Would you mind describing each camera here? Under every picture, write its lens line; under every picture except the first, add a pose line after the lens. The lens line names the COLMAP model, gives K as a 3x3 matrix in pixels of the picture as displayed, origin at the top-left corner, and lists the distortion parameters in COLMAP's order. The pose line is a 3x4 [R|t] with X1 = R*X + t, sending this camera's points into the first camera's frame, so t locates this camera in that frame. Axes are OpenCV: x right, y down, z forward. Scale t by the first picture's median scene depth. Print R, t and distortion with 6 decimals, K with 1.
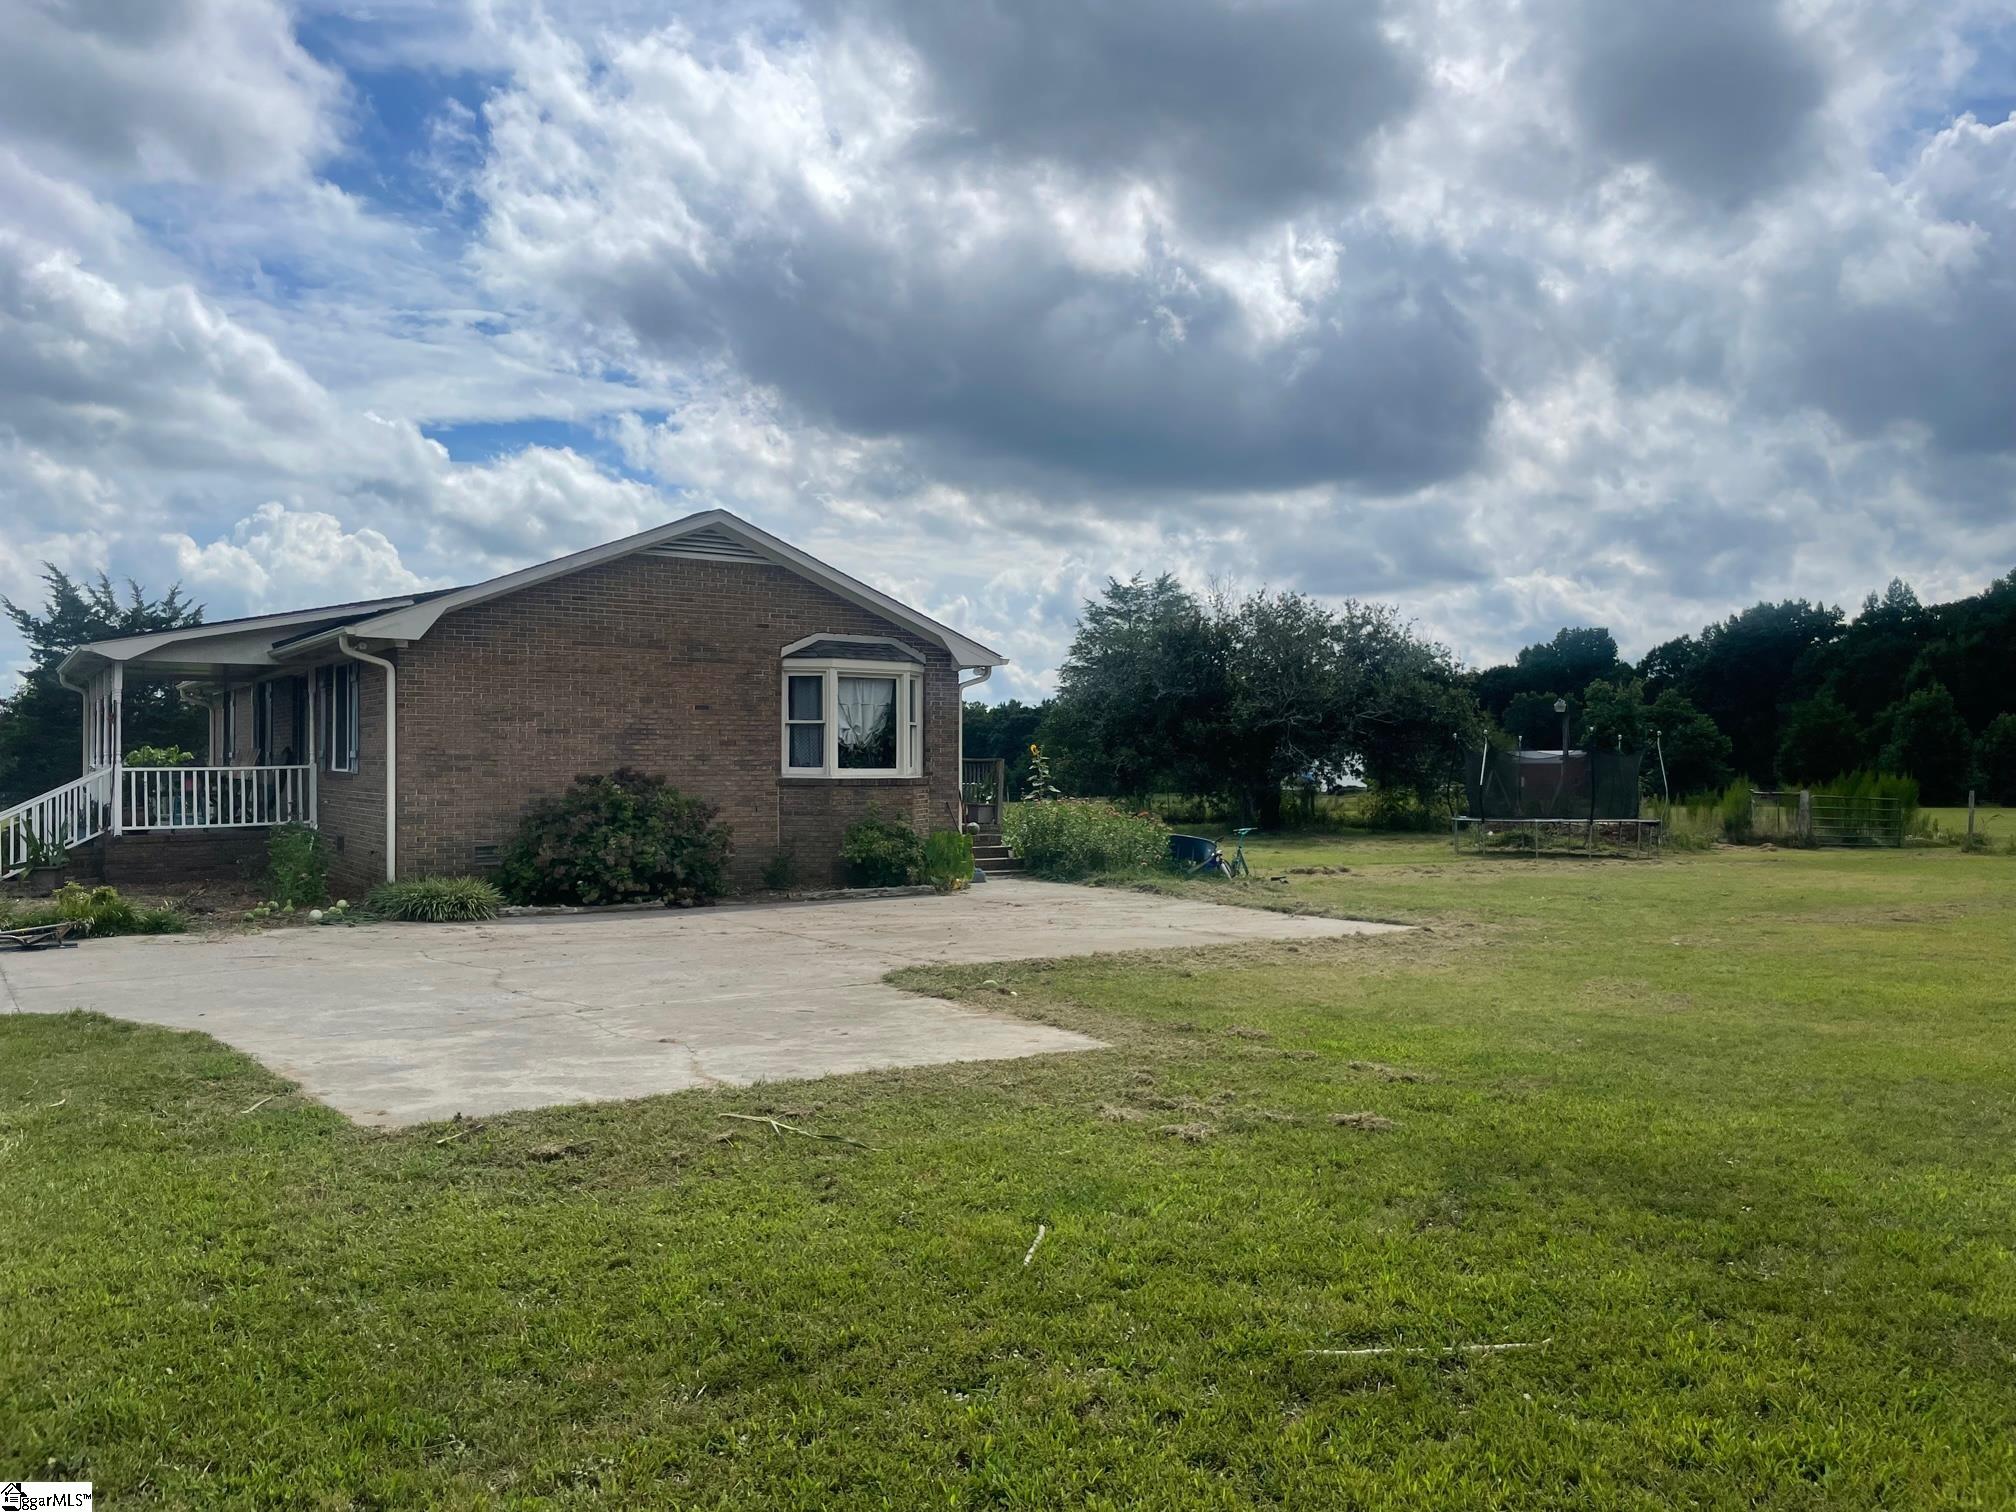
lens RADIAL K [[1505.7, 0, 1012.5], [0, 1505.7, 755.0], [0, 0, 1]] dist [0.043057, -0.044905]
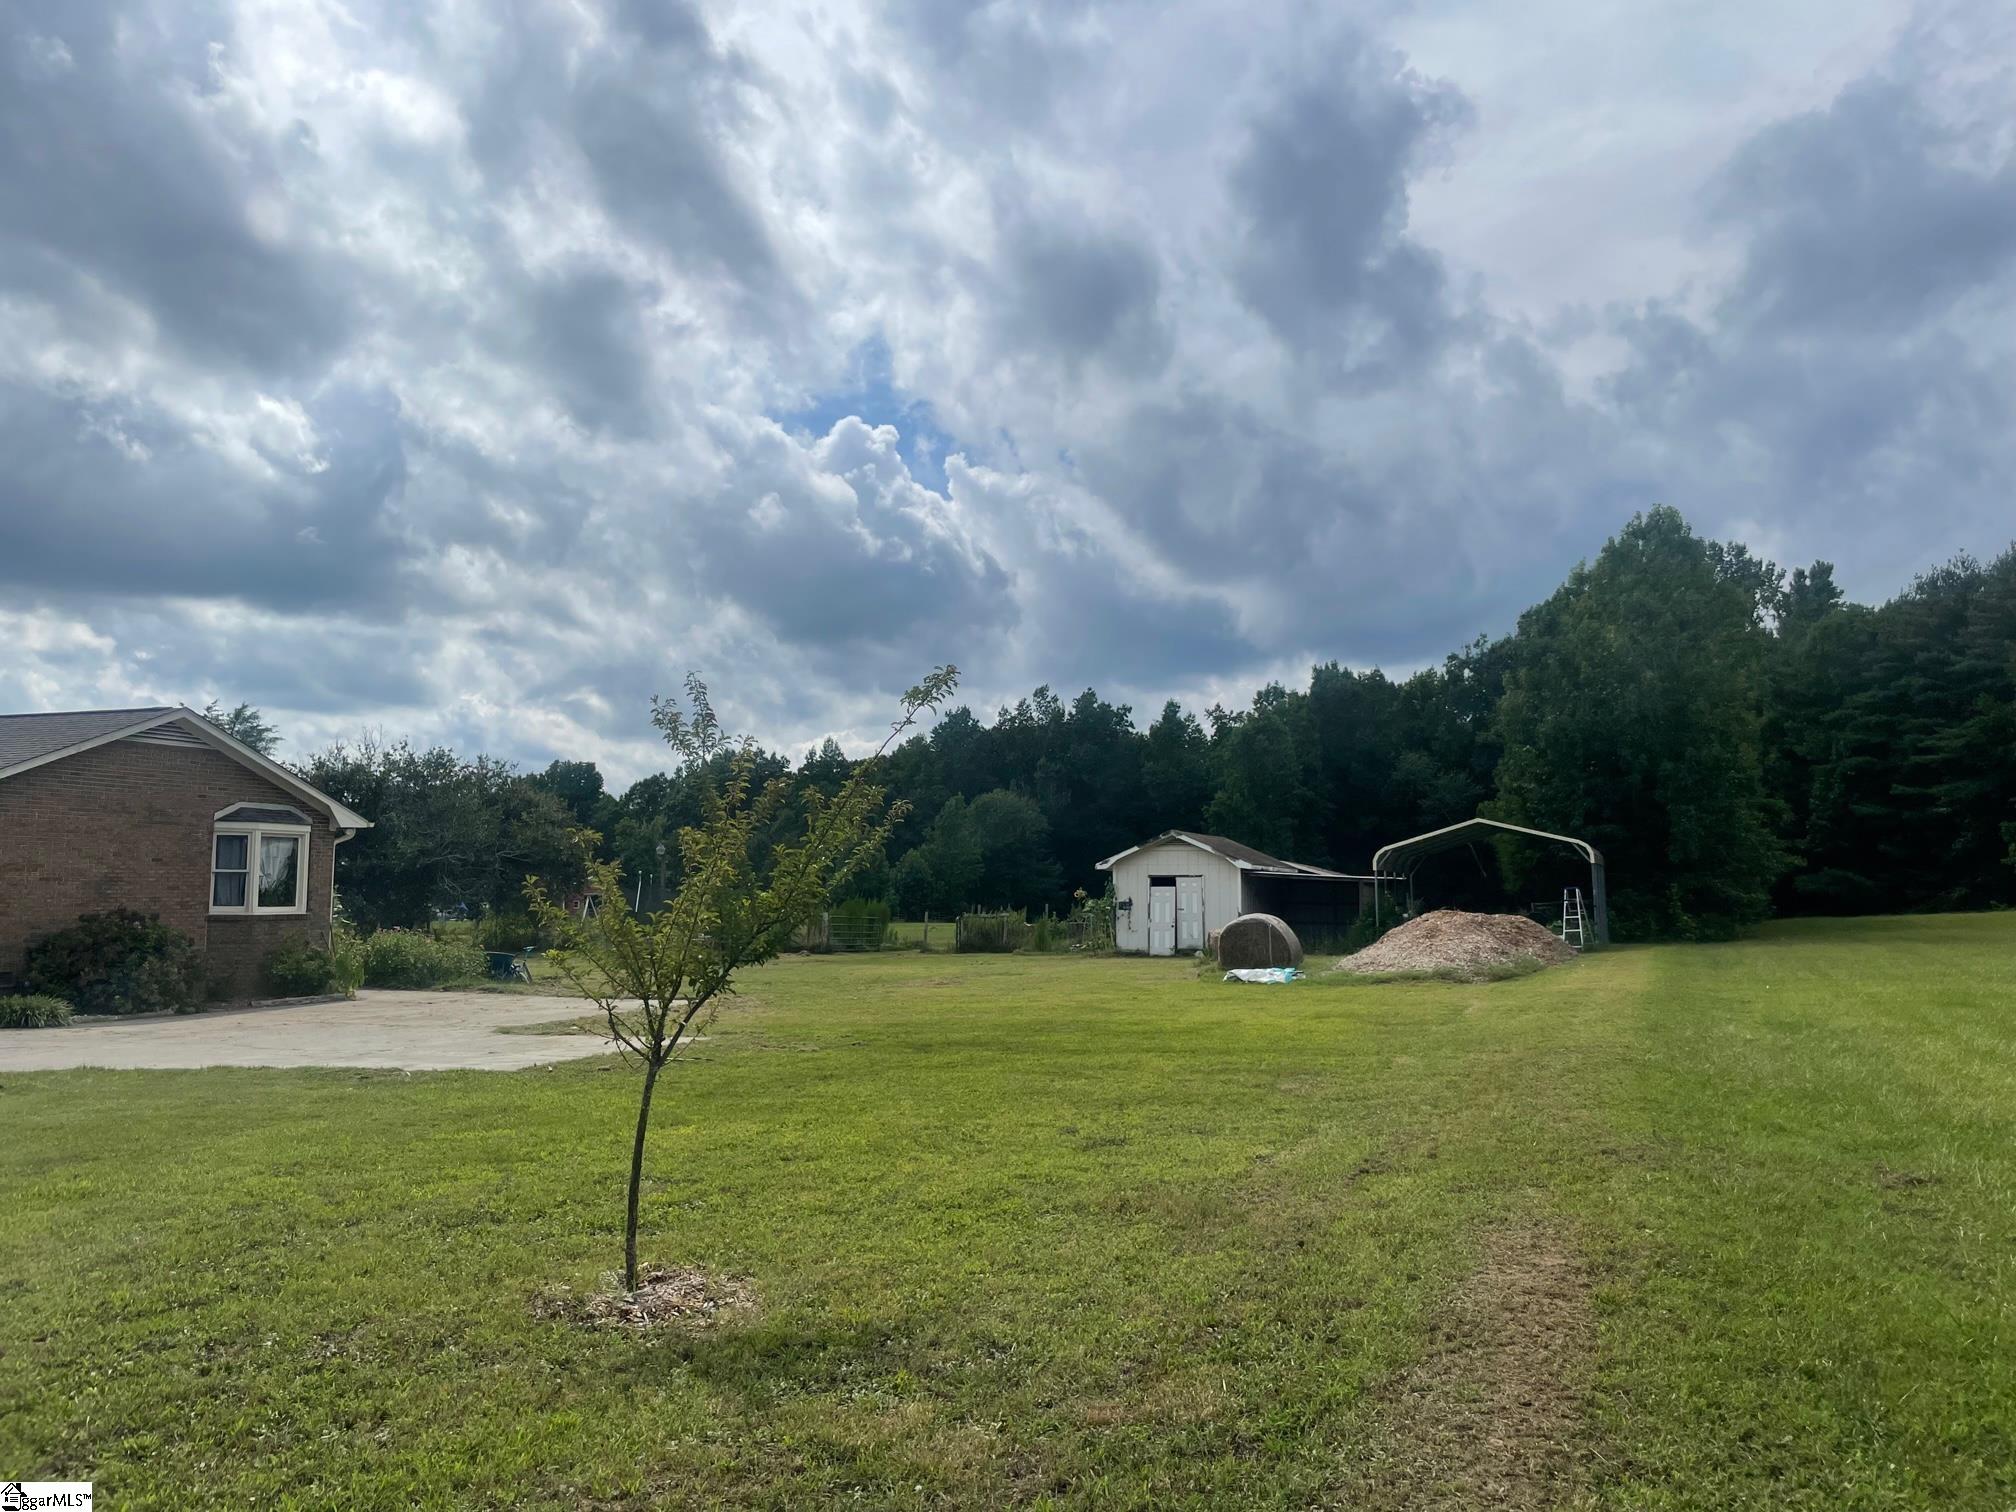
lens RADIAL K [[1505.7, 0, 1010.9], [0, 1505.7, 755.3], [0, 0, 1]] dist [0.043057, -0.044905]
pose [[0.790370, 0.052712, 0.610358, -0.403650], [-0.003139, 0.996627, -0.082006, -0.015859], [-0.612622, 0.062899, 0.787869, -0.436261]]
